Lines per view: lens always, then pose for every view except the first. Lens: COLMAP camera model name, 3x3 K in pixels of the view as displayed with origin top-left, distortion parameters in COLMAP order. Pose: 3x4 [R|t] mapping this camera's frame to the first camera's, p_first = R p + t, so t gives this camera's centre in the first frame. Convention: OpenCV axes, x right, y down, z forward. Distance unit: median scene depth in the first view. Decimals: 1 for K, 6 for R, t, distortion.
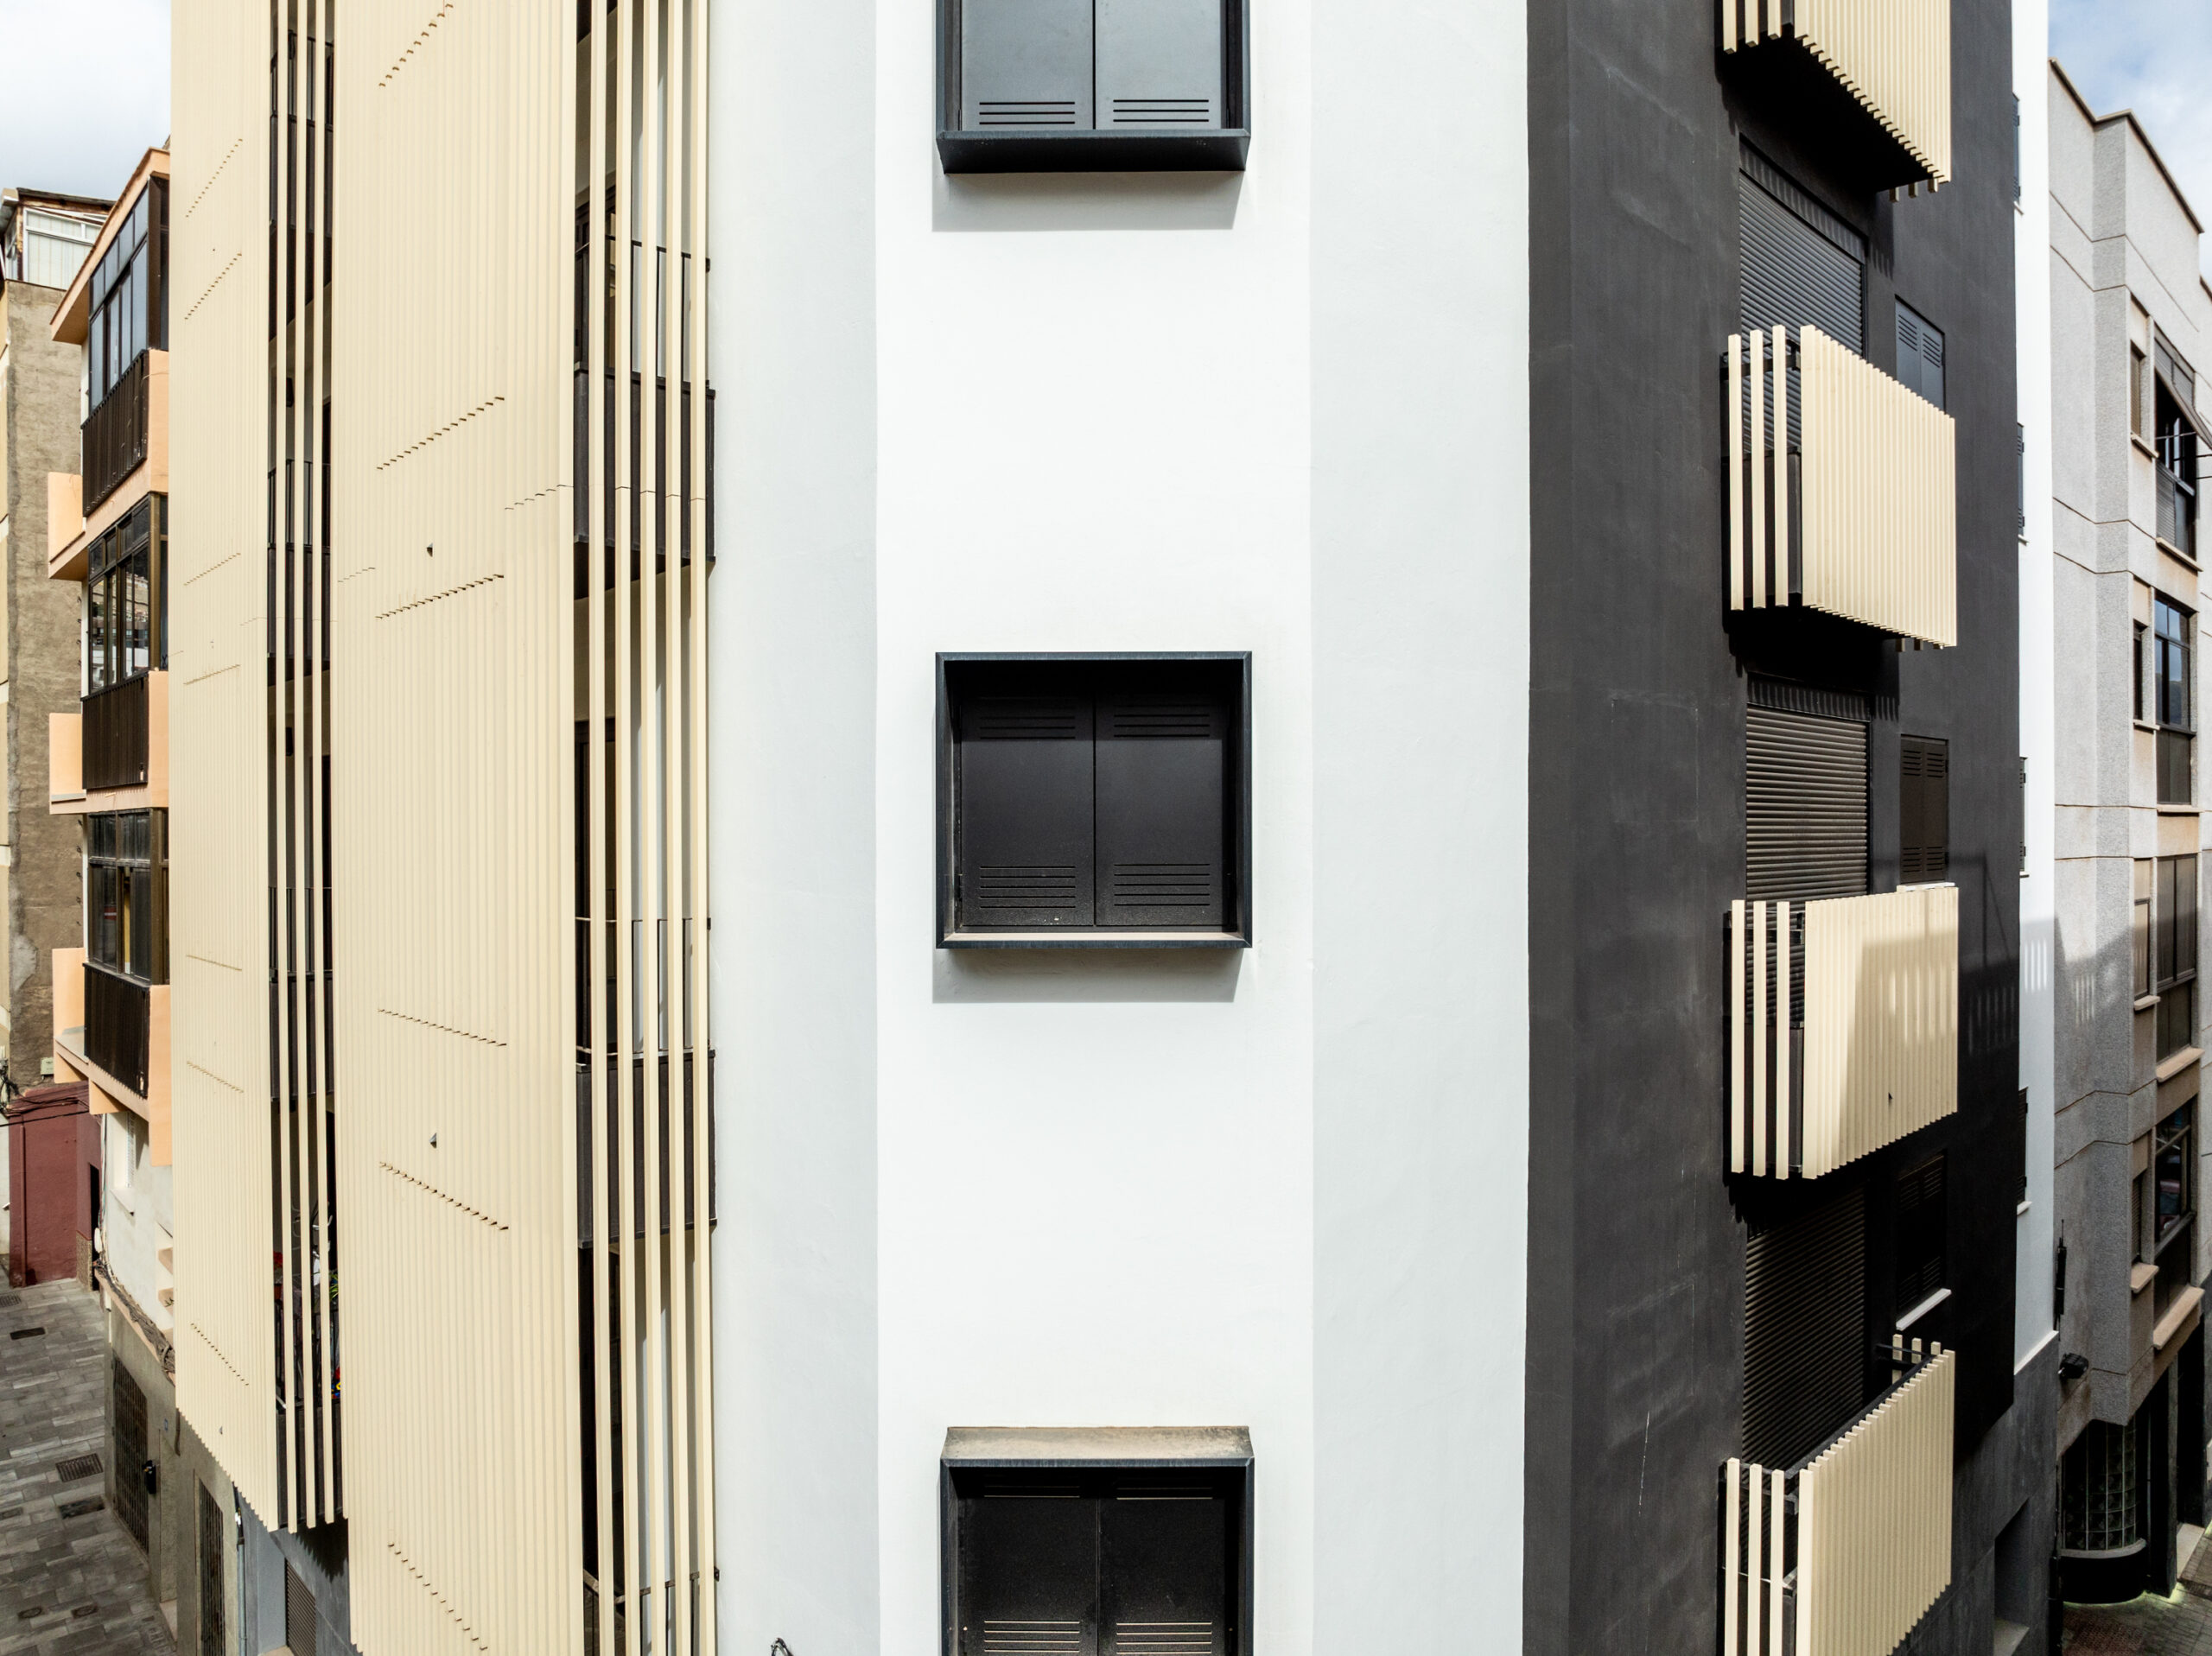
lens RADIAL K [[1564.7, 0, 1106.0], [0, 1564.7, 835.1], [0, 0, 1]] dist [-0.066122, 0.042238]
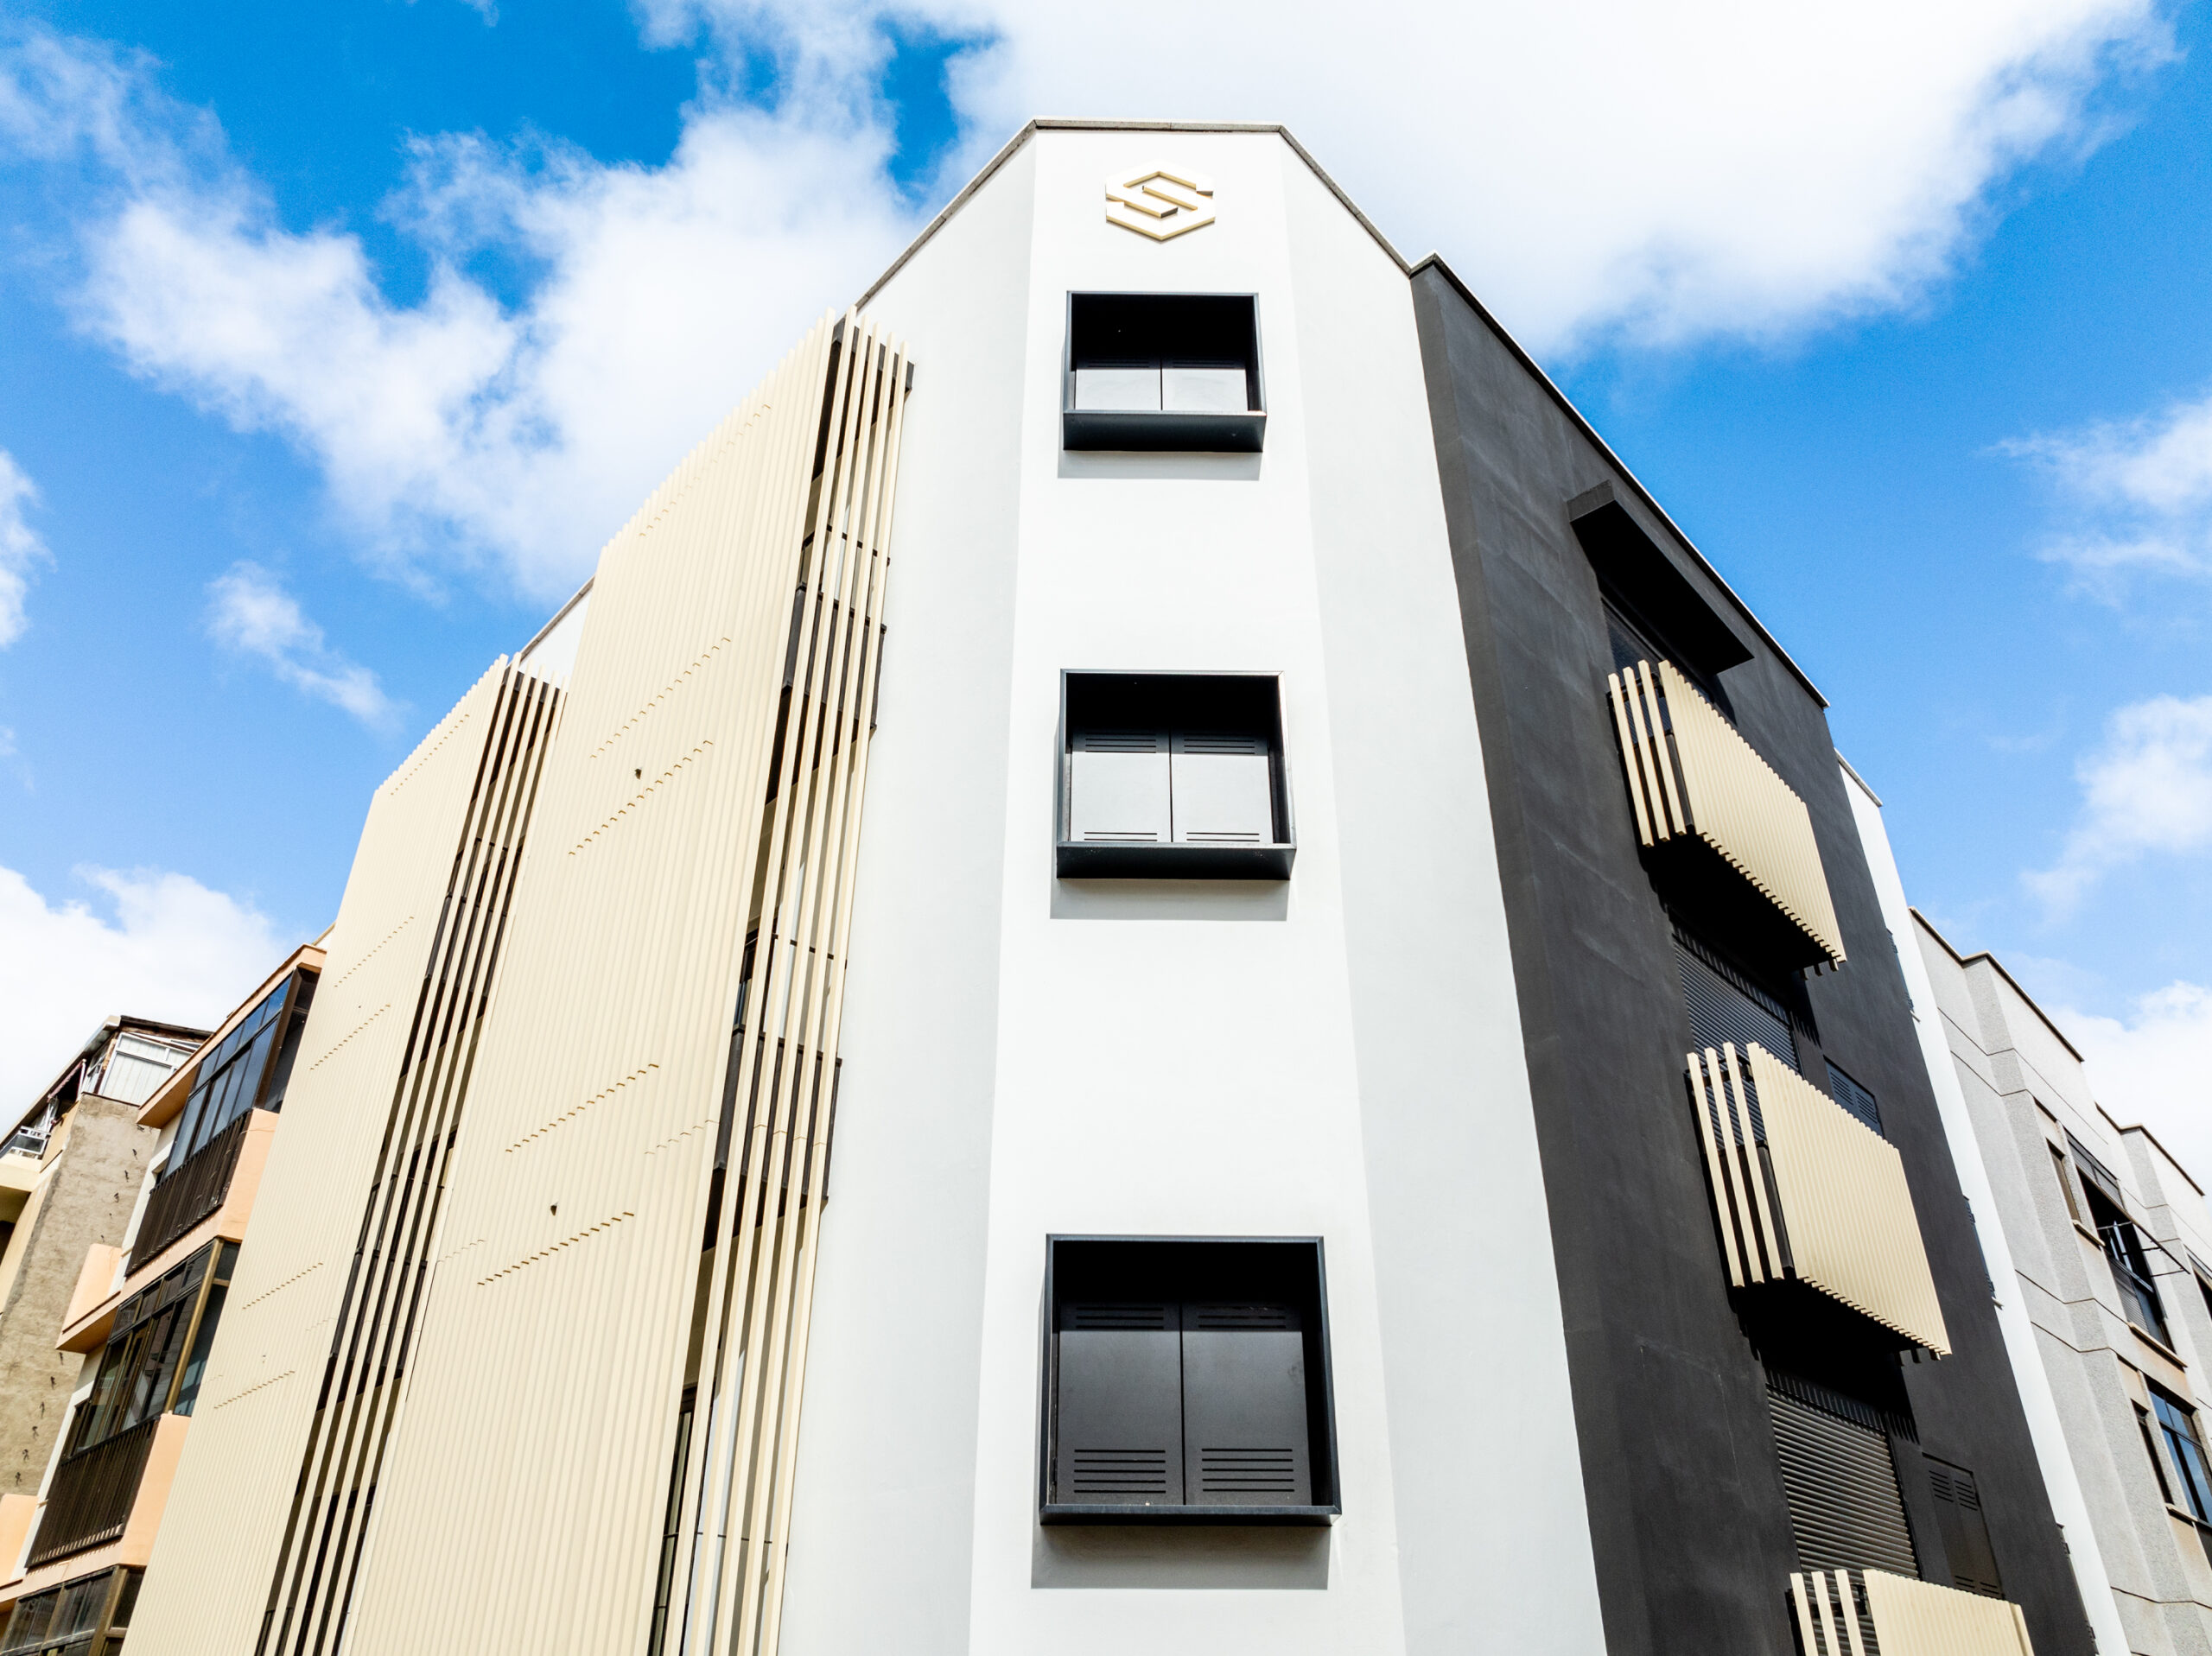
lens RADIAL K [[1564.7, 0, 1106.0], [0, 1564.7, 835.1], [0, 0, 1]] dist [-0.066122, 0.042238]
pose [[0.999722, 0.017882, 0.015365, -0.062482], [-0.006928, 0.845760, -0.533518, 0.171150], [-0.022536, 0.533263, 0.845649, -0.083083]]
